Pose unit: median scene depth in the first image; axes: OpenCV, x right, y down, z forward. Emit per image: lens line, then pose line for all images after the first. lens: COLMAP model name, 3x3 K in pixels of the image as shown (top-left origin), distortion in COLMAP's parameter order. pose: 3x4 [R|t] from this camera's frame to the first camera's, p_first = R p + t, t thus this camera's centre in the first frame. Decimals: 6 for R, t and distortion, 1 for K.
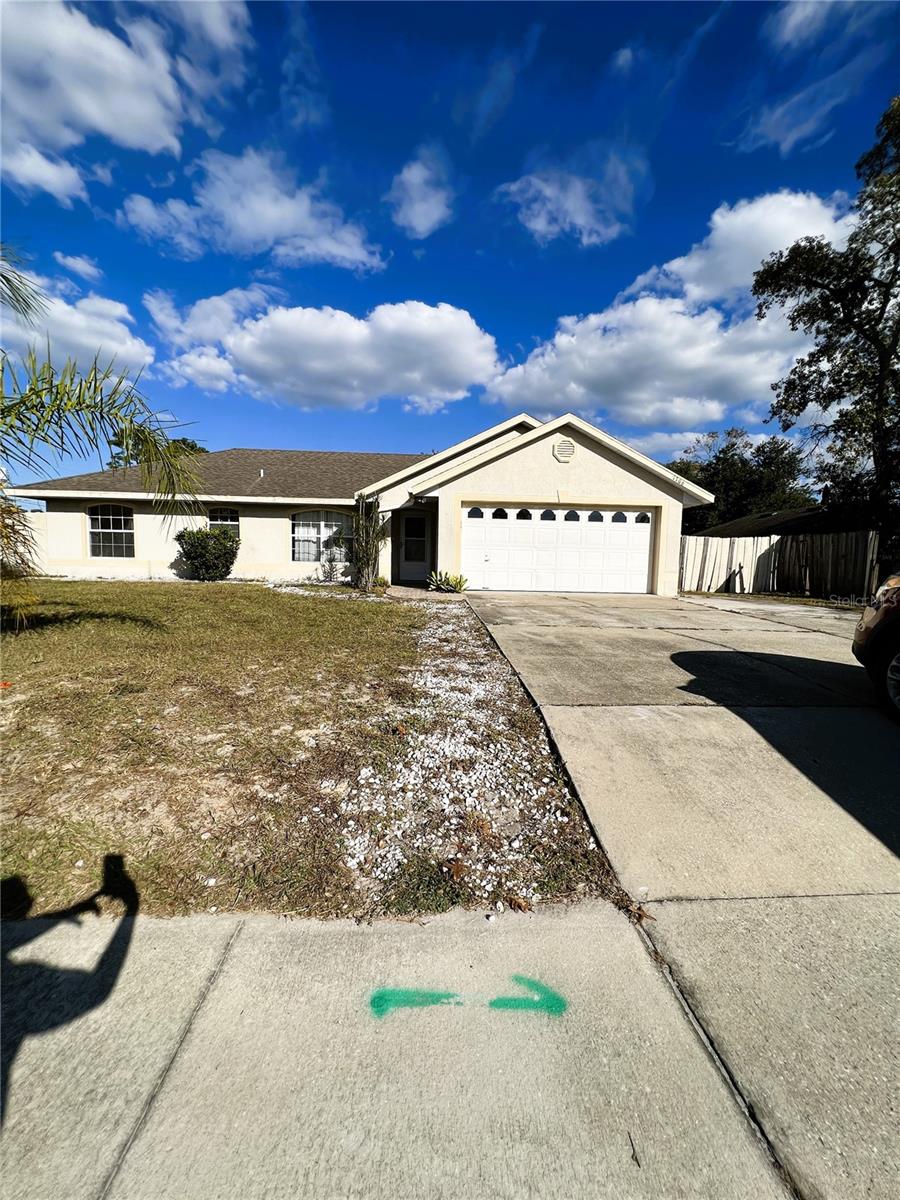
lens RADIAL K [[483.8, 0, 456.9], [0, 483.8, 601.2], [0, 0, 1]] dist [-0.001535, 0.000518]
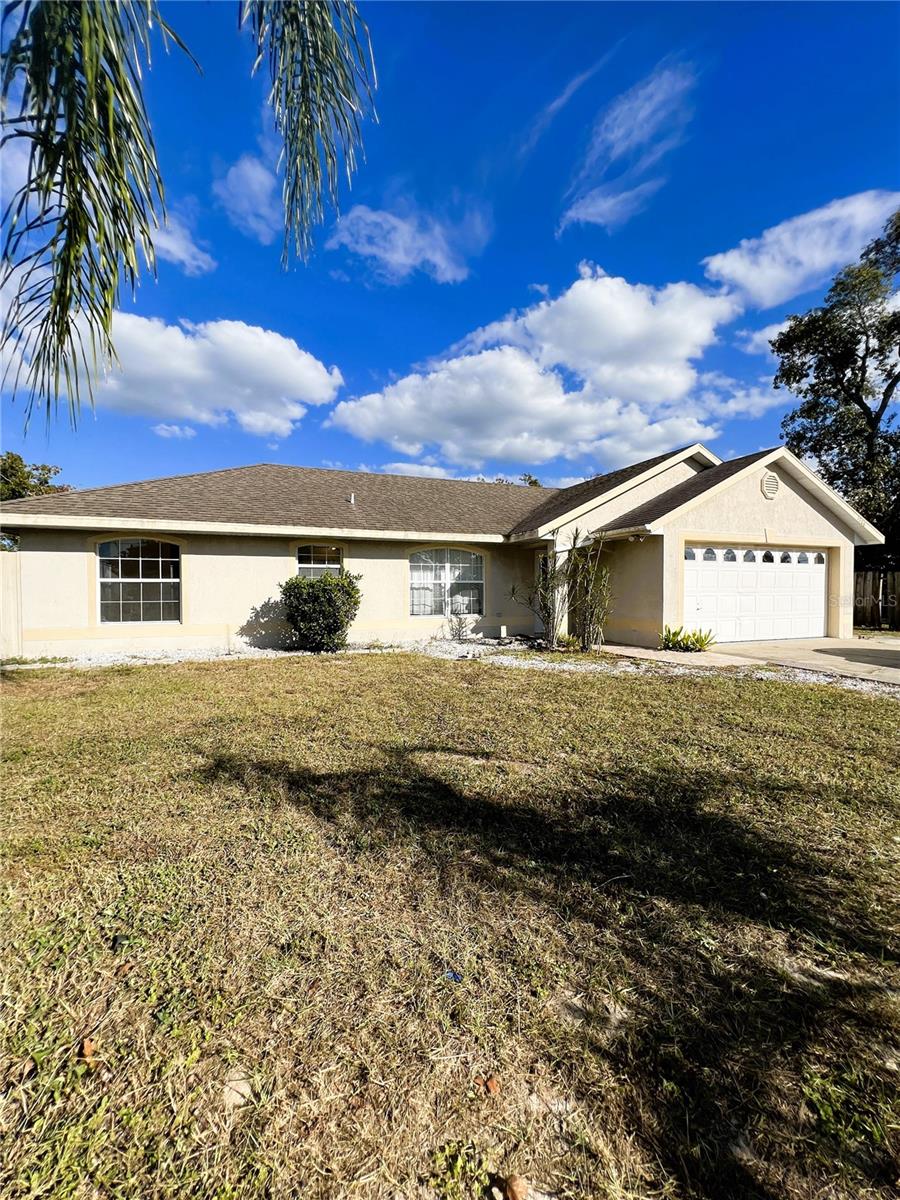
lens RADIAL K [[485.5, 0, 450.0], [0, 485.5, 600.0], [0, 0, 1]] dist [-0.000521, 0.000077]
pose [[0.948449, -0.031918, 0.315317, -0.616876], [0.050943, 0.997332, -0.052277, -0.077980], [-0.312808, 0.065645, 0.947545, 0.325003]]
